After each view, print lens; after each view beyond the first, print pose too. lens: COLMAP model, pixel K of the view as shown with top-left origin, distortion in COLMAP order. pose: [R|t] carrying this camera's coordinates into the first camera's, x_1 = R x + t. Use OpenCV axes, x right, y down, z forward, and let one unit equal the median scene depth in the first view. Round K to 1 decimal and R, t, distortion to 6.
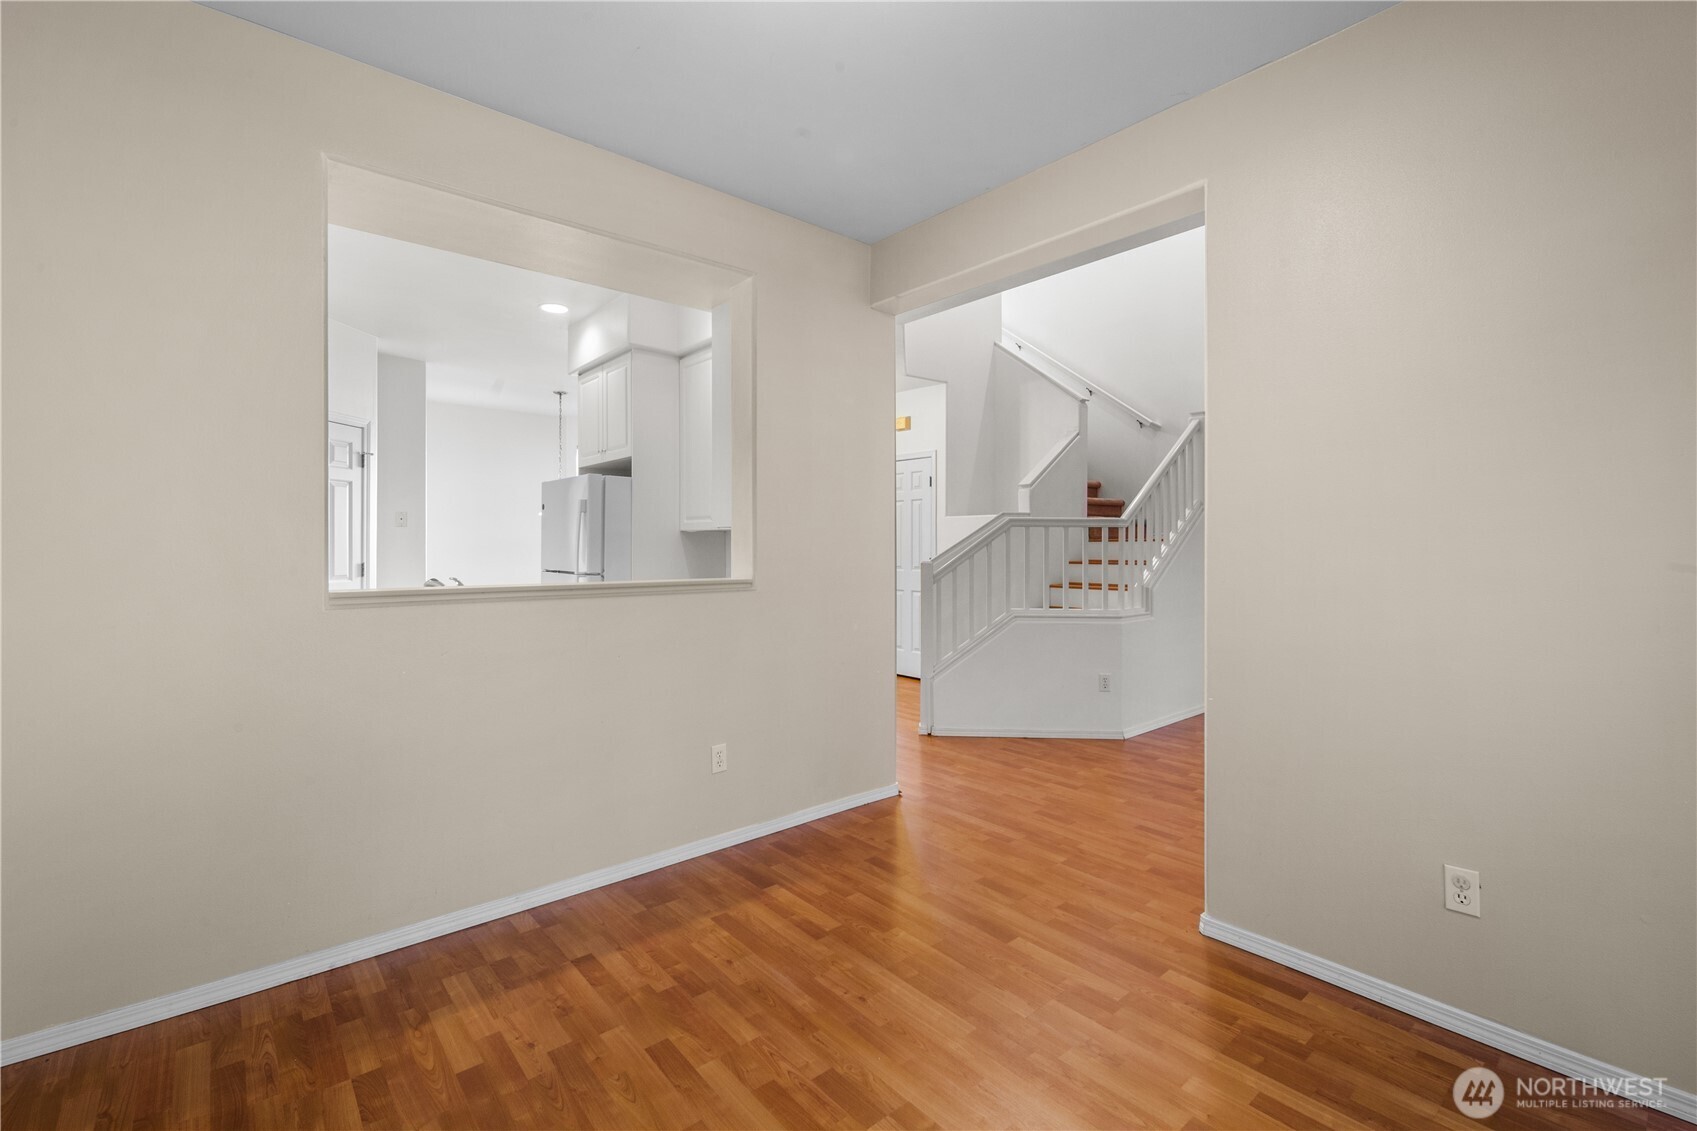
lens RADIAL K [[745.2, 0, 848.6], [0, 745.2, 562.1], [0, 0, 1]] dist [-0.000984, -0.001416]
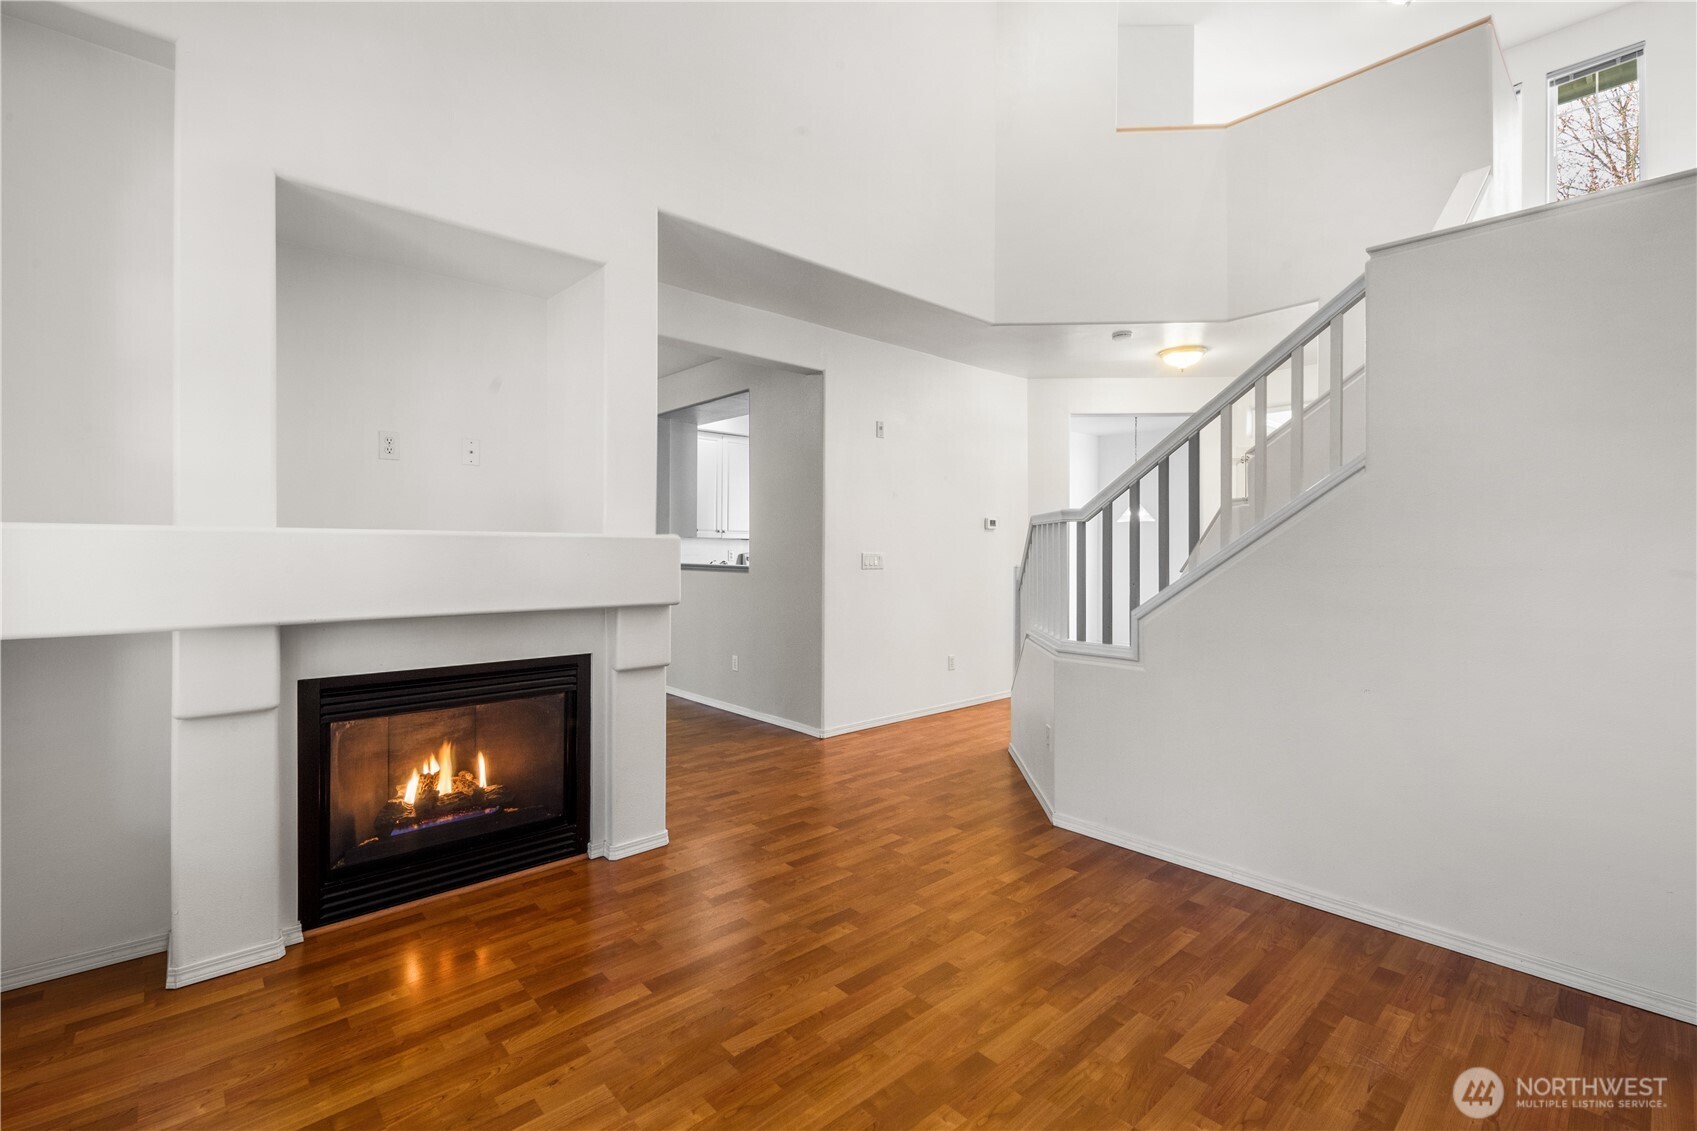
lens RADIAL K [[745.2, 0, 841.0], [0, 745.2, 553.1], [0, 0, 1]] dist [-0.000984, -0.001416]
pose [[0.021955, 0.011159, -0.999697, 1.714972], [-0.022897, 0.999681, 0.010656, -0.033683], [0.999497, 0.022656, 0.022203, 1.254150]]
